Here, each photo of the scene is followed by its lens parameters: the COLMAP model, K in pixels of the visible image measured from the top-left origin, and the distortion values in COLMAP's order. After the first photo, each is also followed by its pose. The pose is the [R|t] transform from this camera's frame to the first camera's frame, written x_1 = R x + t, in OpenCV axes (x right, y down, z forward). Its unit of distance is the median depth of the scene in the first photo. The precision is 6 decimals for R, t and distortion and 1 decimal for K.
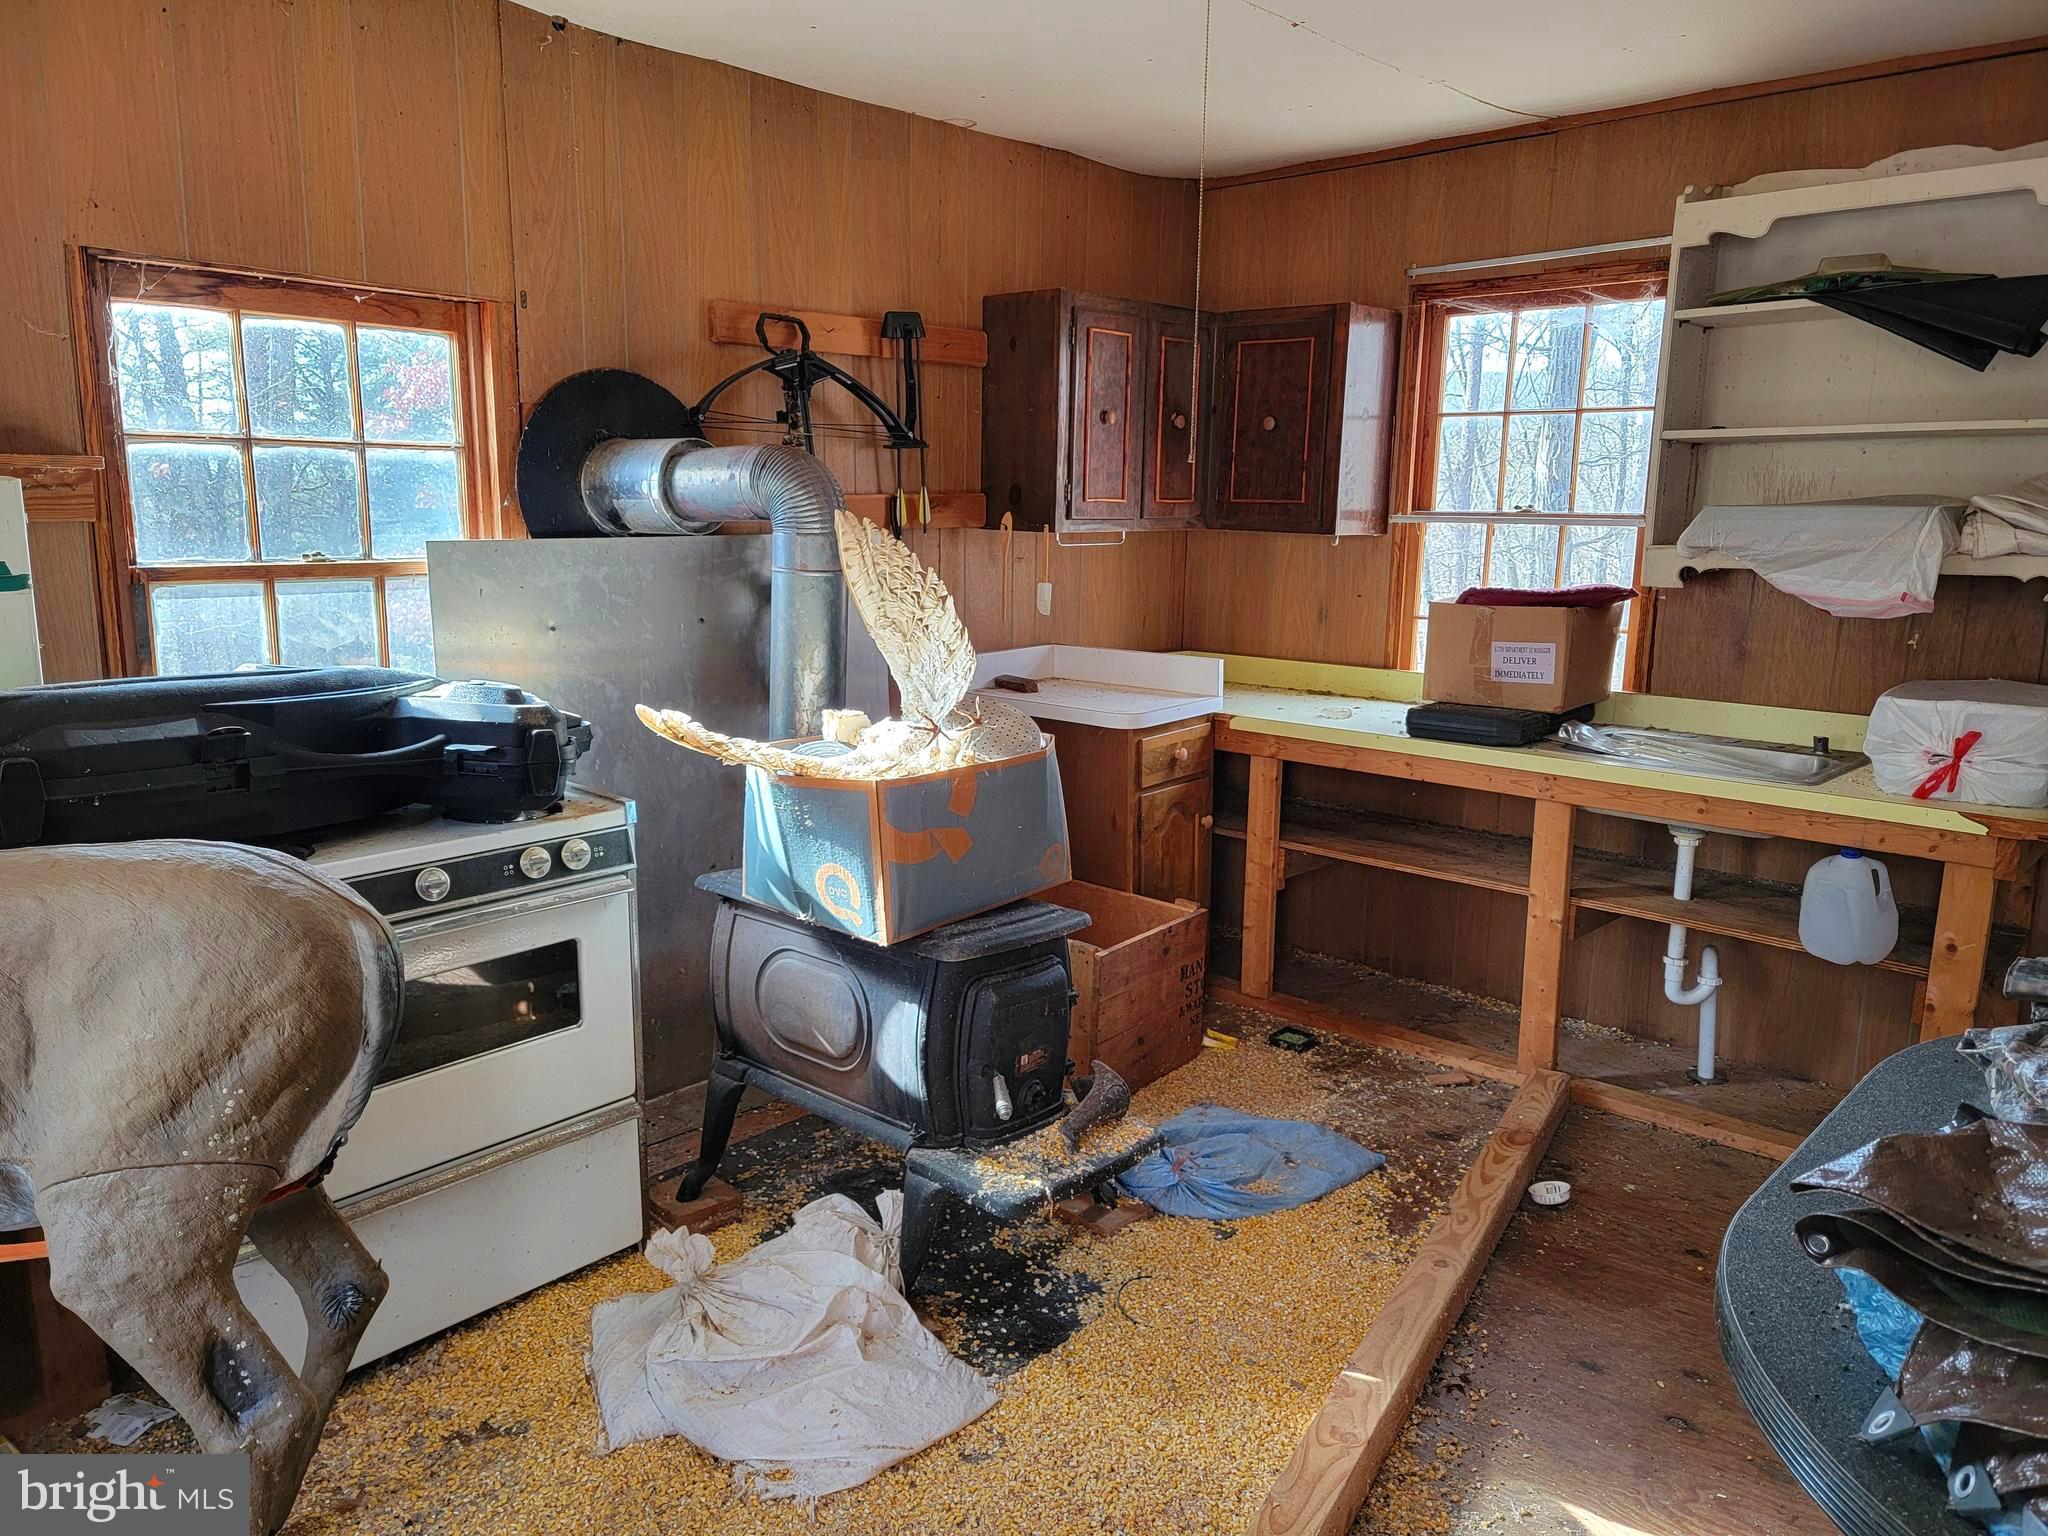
lens RADIAL K [[1426.3, 0, 1029.3], [0, 1426.3, 777.2], [0, 0, 1]] dist [0.085312, -0.078463]
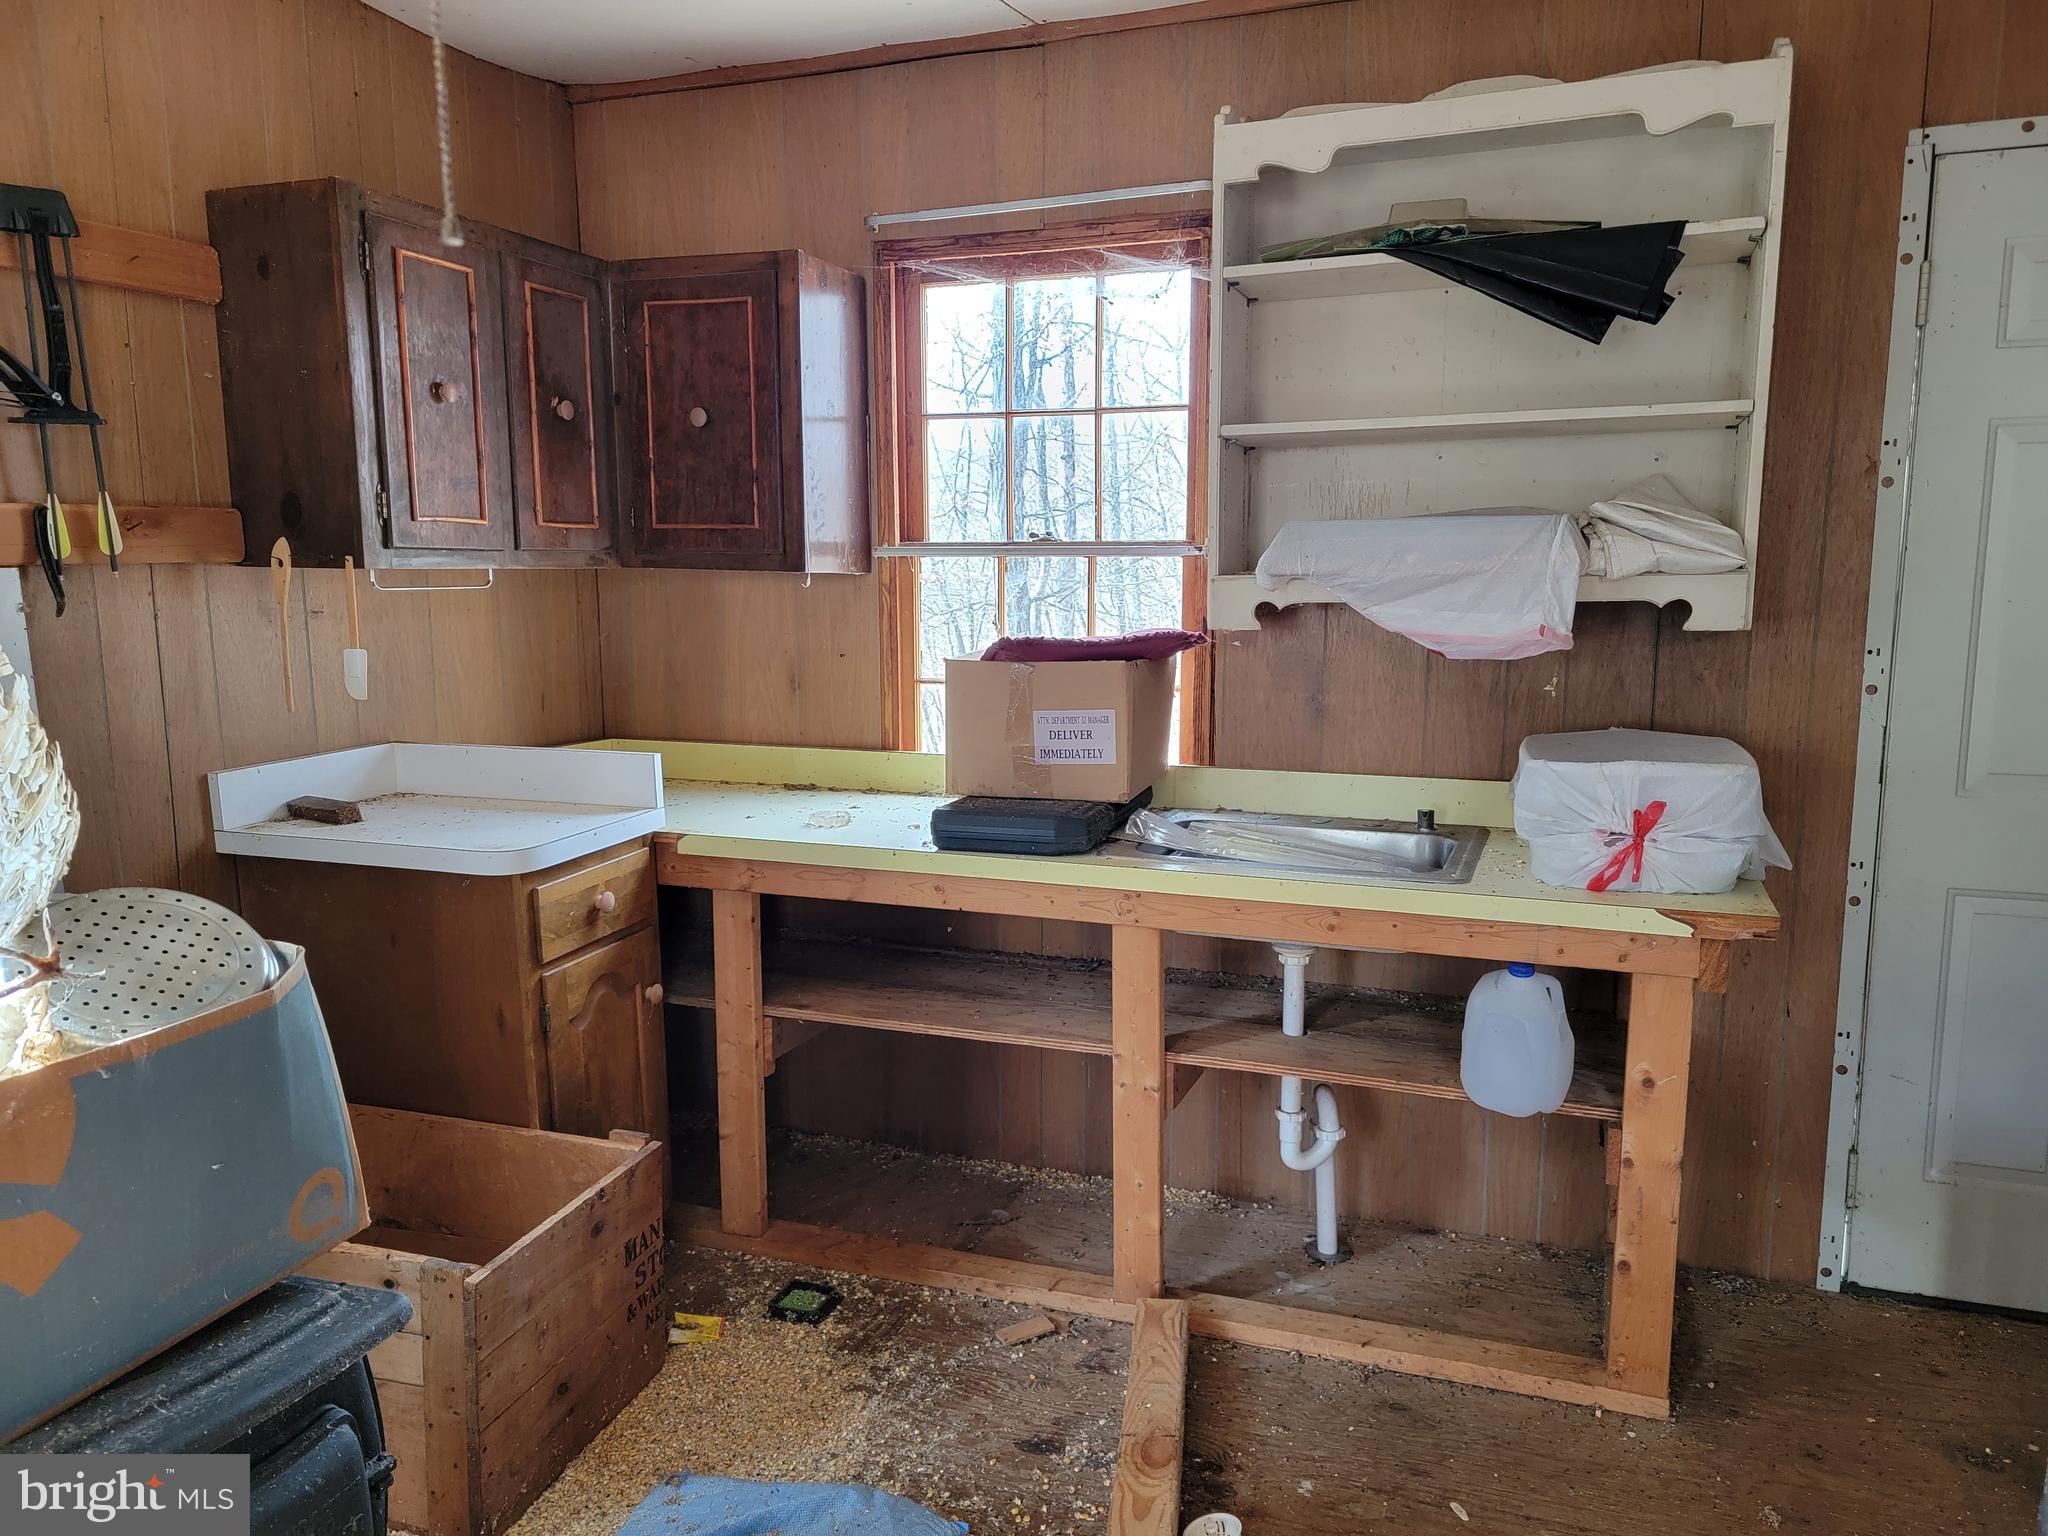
lens RADIAL K [[1426.3, 0, 1029.3], [0, 1426.3, 777.2], [0, 0, 1]] dist [0.085312, -0.078463]
pose [[0.928530, -0.068120, 0.364955, 0.051342], [0.084860, 0.995941, -0.030009, -0.037545], [-0.361429, 0.058834, 0.930542, 0.317368]]
